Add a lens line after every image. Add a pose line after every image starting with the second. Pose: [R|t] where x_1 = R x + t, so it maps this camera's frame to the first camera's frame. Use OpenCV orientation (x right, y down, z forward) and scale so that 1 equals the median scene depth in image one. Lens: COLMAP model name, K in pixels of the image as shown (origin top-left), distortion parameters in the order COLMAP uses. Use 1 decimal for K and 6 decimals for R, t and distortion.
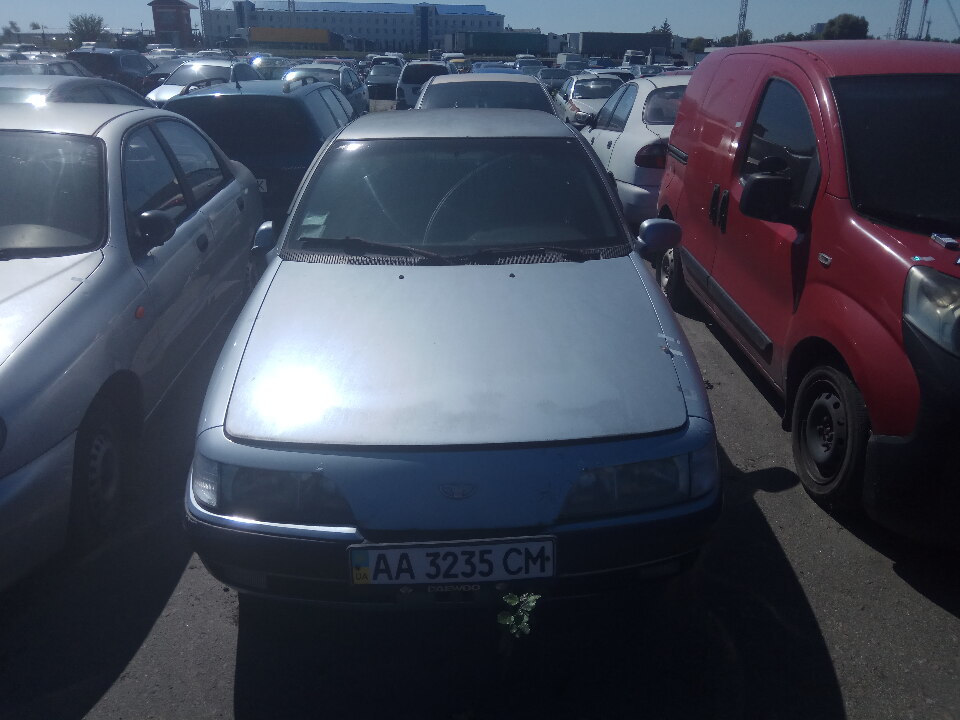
lens RADIAL K [[751.2, 0, 454.0], [0, 751.2, 361.5], [0, 0, 1]] dist [0.100238, -0.157283]
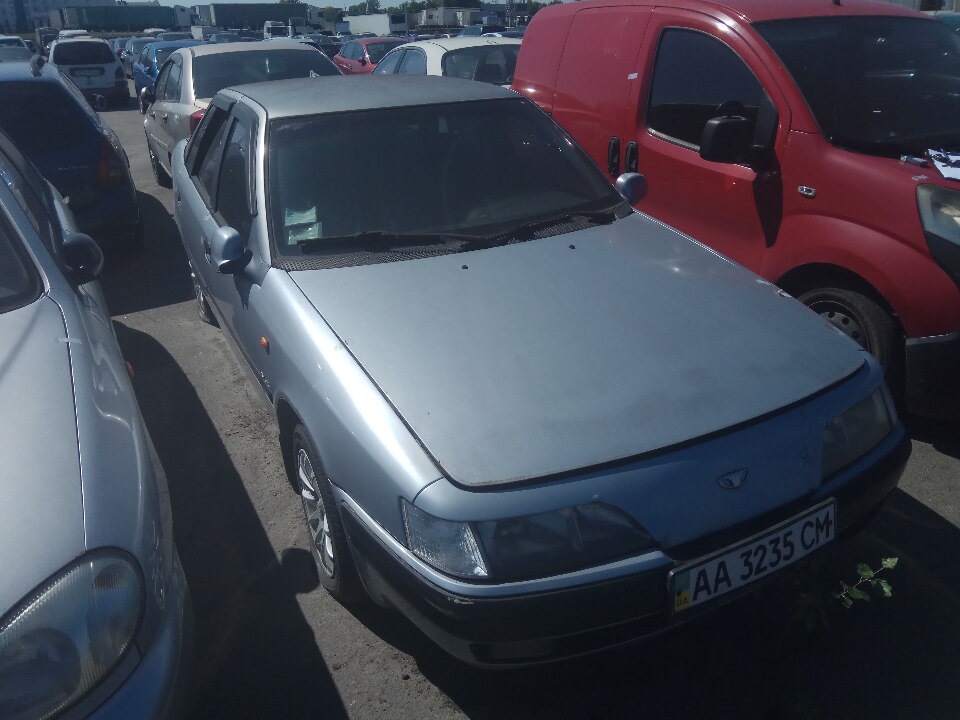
lens RADIAL K [[751.2, 0, 454.0], [0, 751.2, 361.5], [0, 0, 1]] dist [0.100238, -0.157283]
pose [[0.902320, -0.201174, 0.381245, -0.464395], [0.189191, 0.979507, 0.069090, -0.071258], [-0.387331, 0.009787, 0.921889, 0.210562]]
